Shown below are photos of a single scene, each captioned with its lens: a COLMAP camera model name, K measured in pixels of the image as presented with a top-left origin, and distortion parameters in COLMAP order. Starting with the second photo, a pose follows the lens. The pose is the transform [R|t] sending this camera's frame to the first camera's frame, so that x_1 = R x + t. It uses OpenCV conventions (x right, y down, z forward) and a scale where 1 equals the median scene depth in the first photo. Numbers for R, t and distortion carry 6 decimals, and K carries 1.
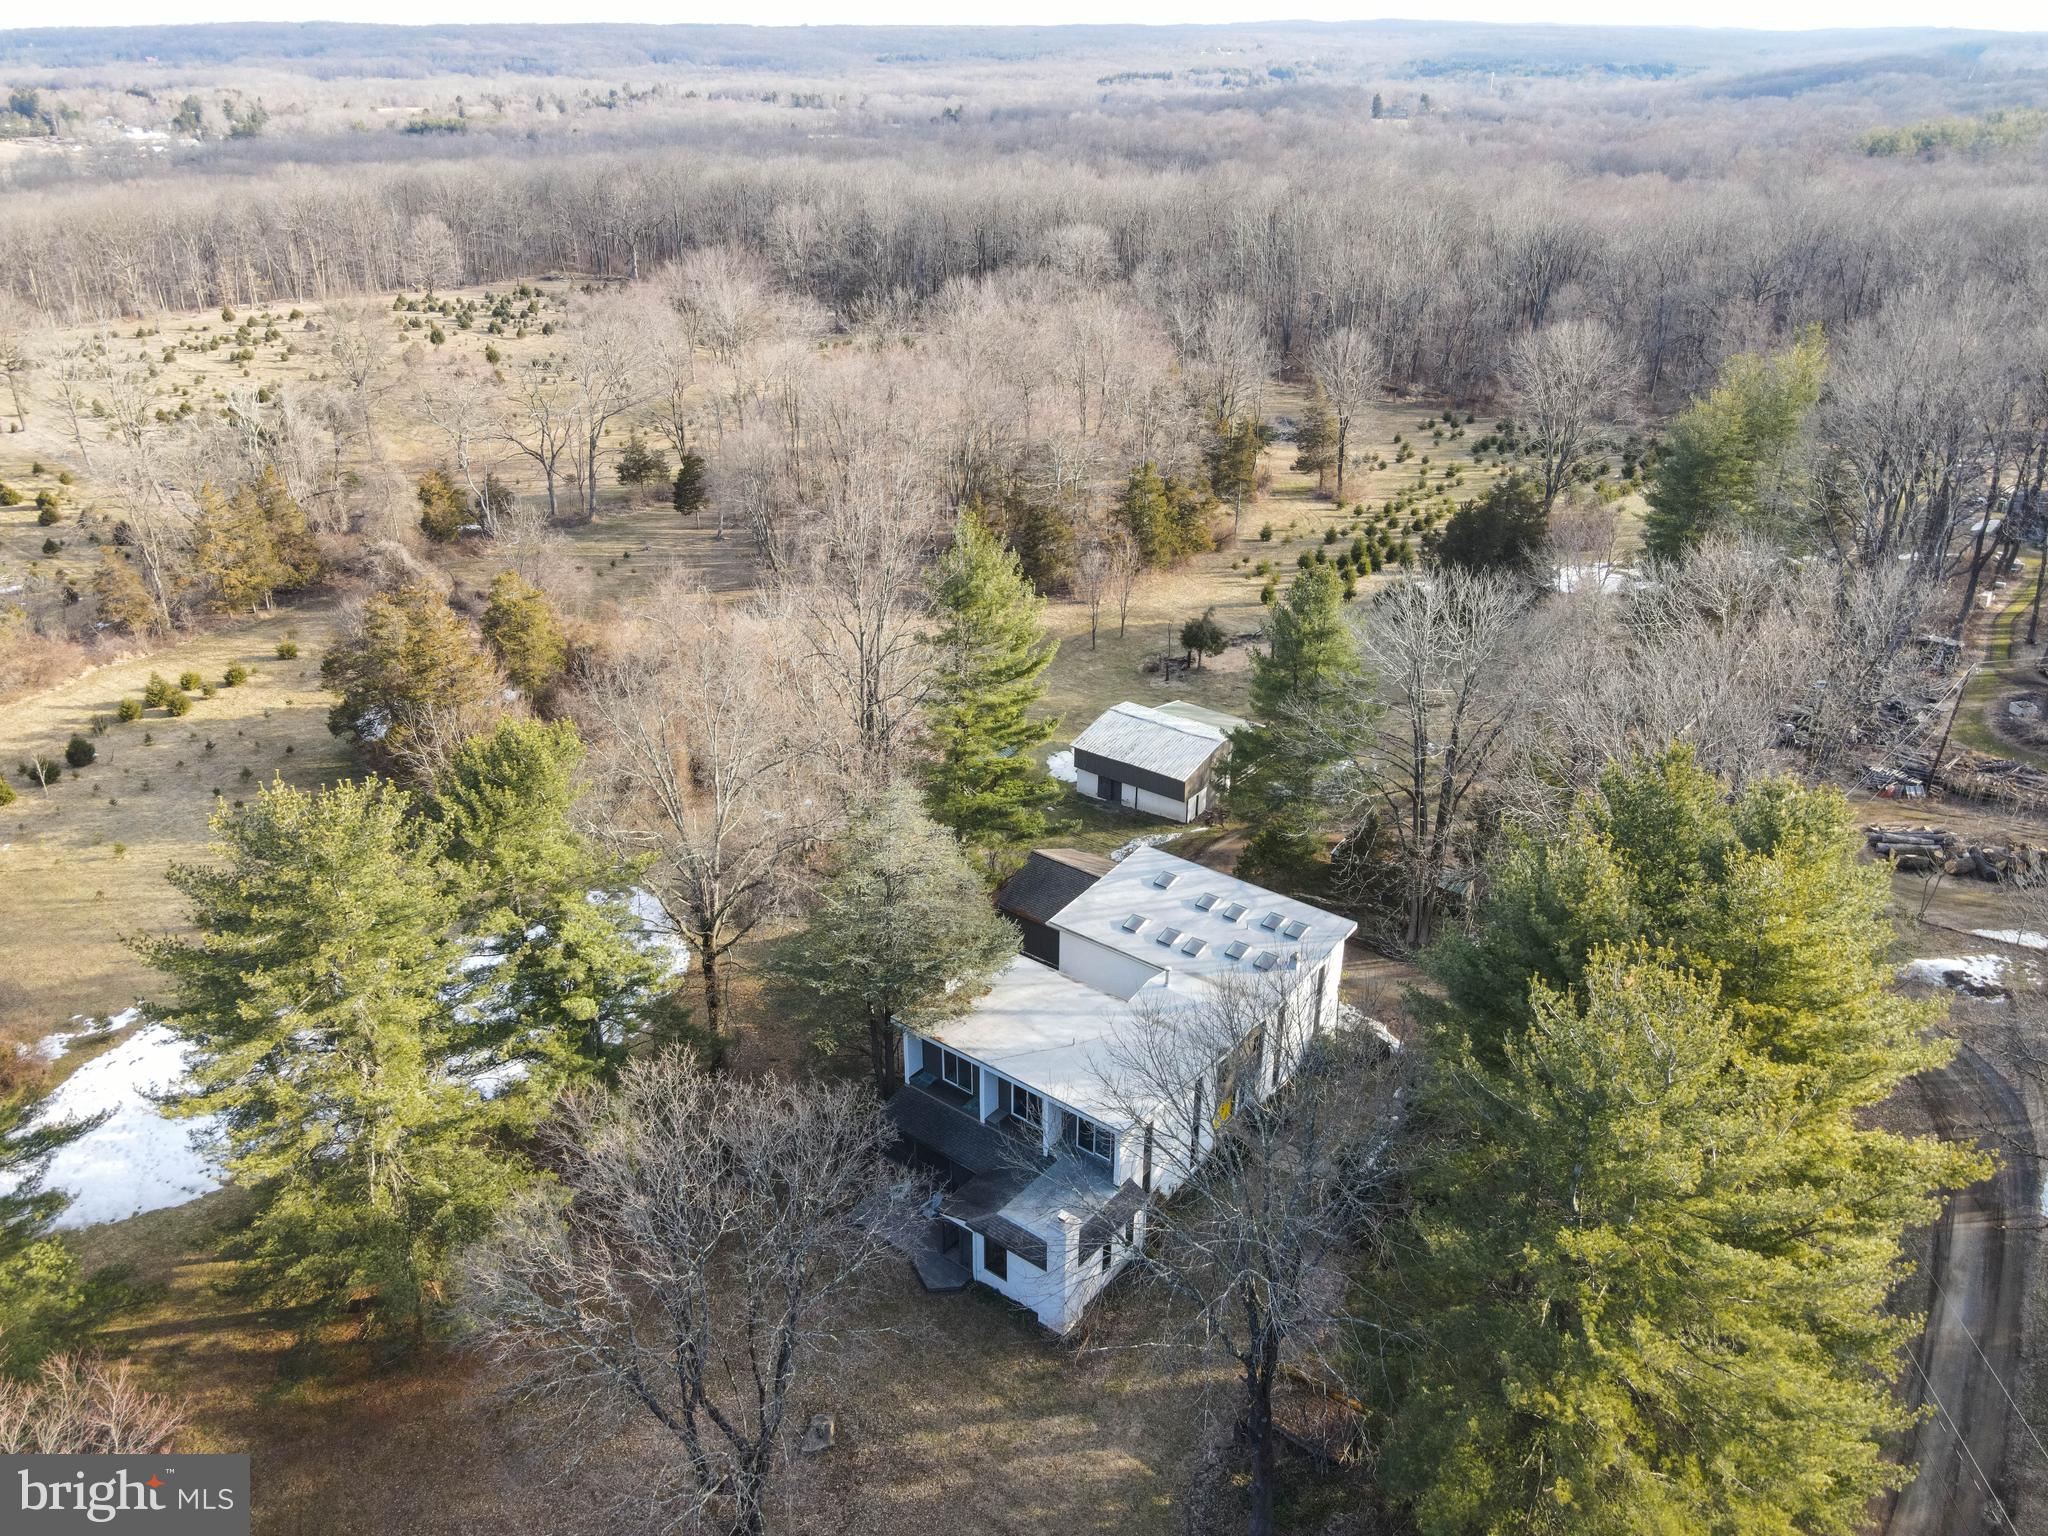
lens RADIAL K [[1502.2, 0, 1006.3], [0, 1502.2, 769.9], [0, 0, 1]] dist [0.000788, 0.030543]
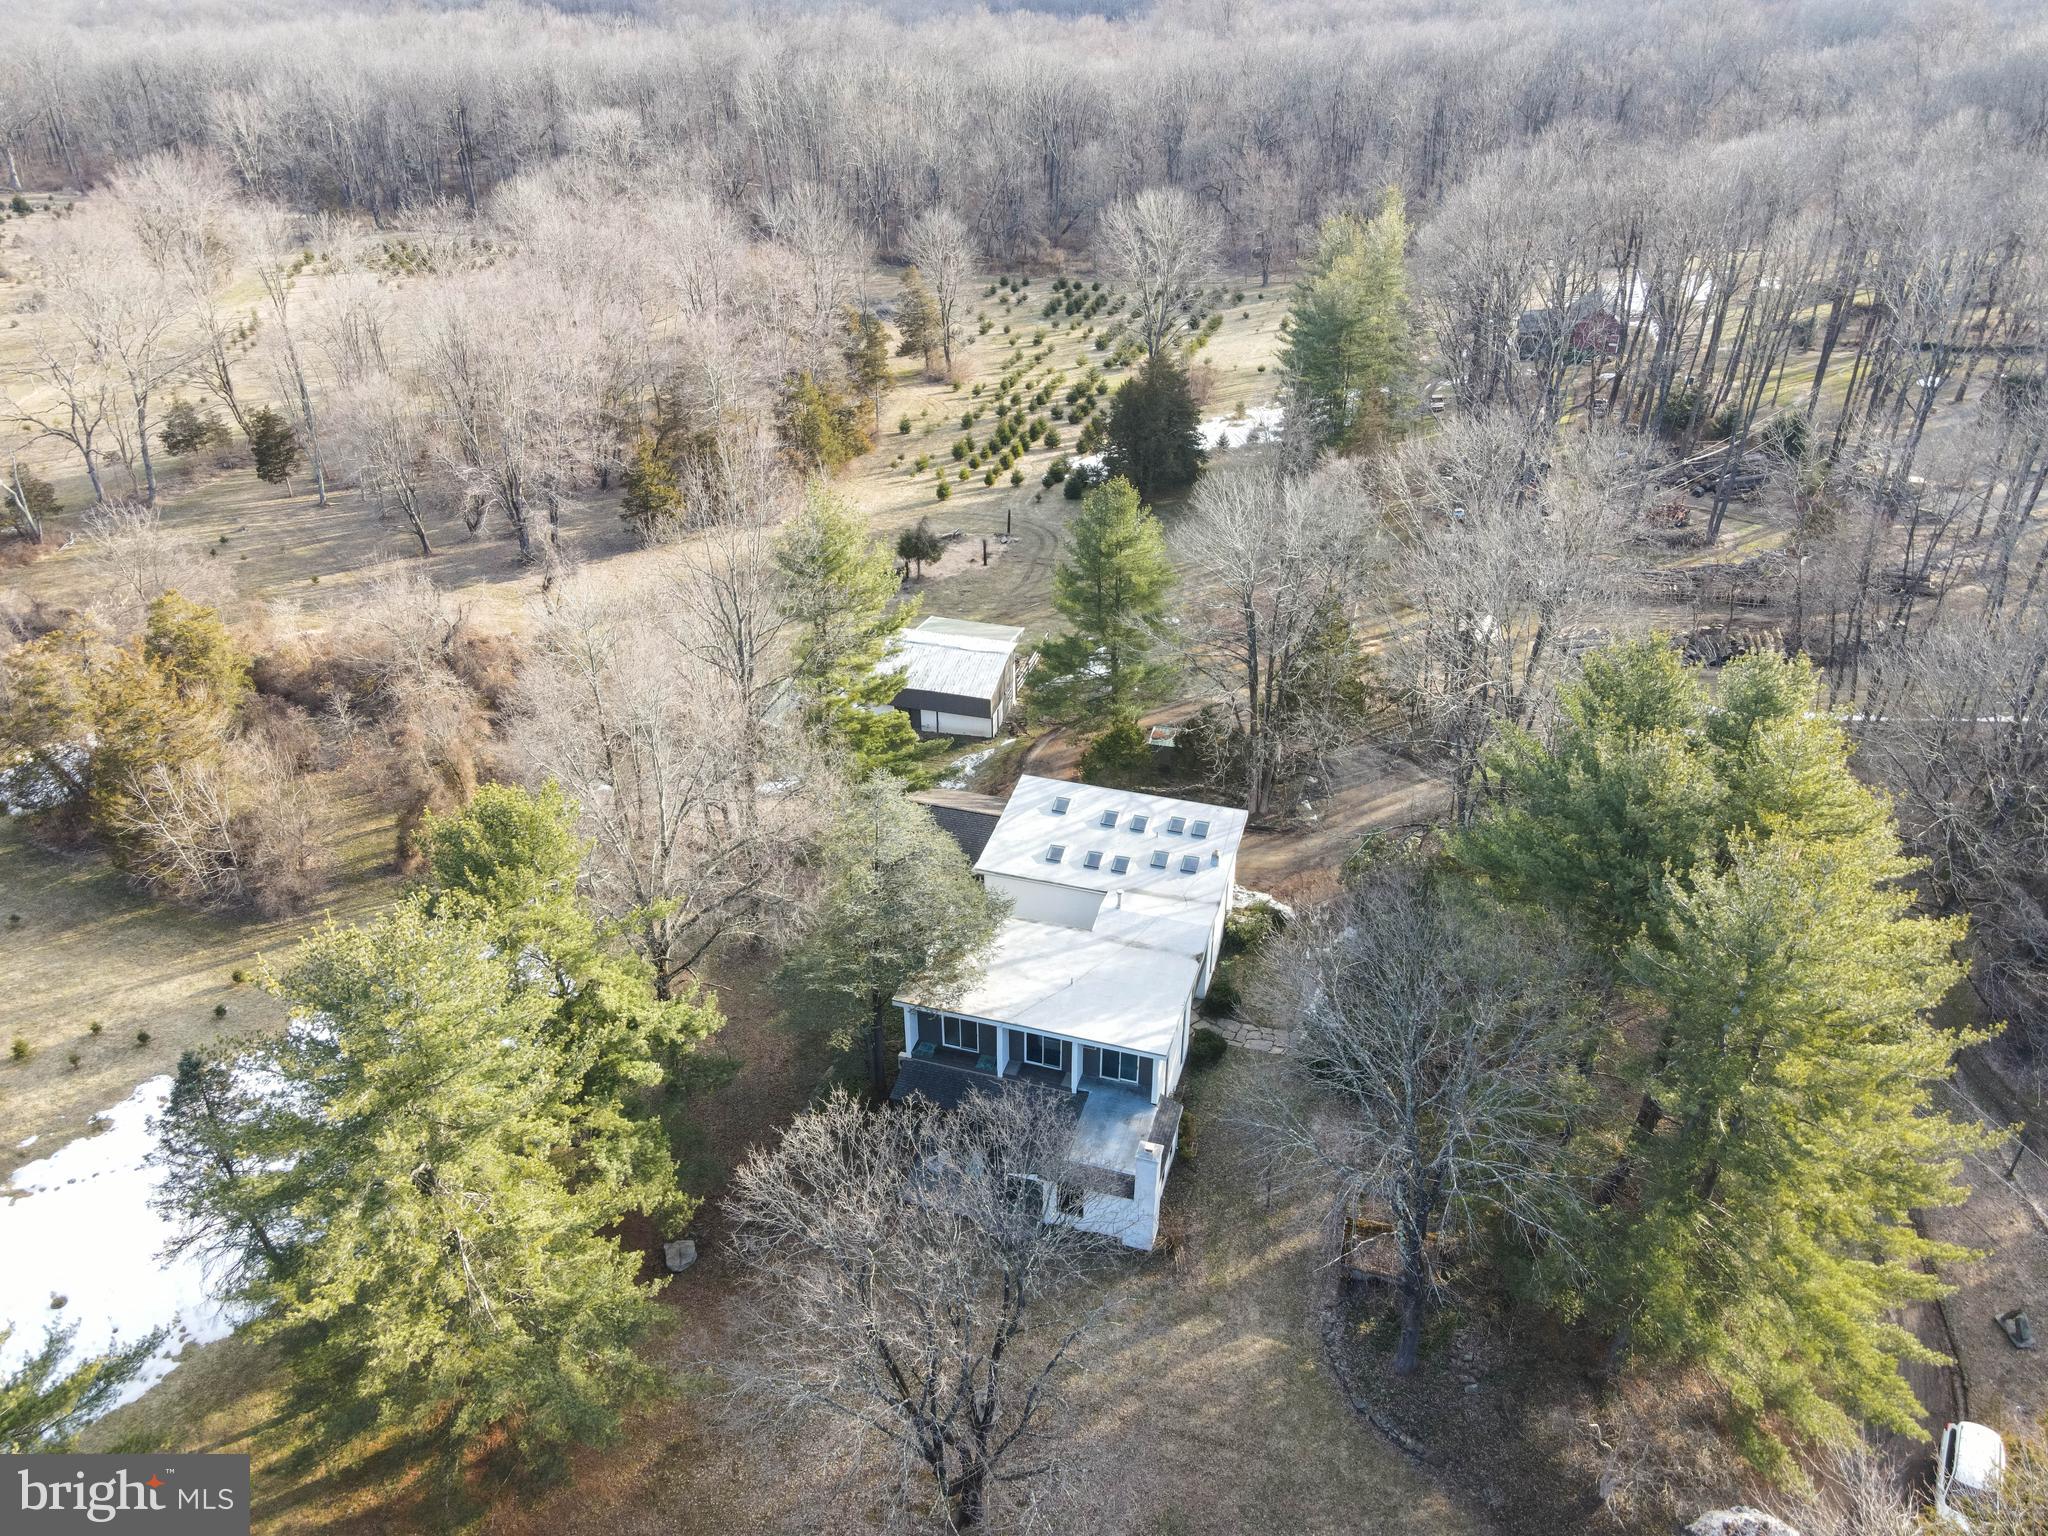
lens RADIAL K [[1502.2, 0, 1006.3], [0, 1502.2, 769.9], [0, 0, 1]] dist [0.000788, 0.030543]
pose [[0.933004, -0.191264, 0.304830, -0.126946], [0.163066, 0.979810, 0.115676, -0.040488], [-0.320800, -0.058218, 0.945356, 0.013819]]
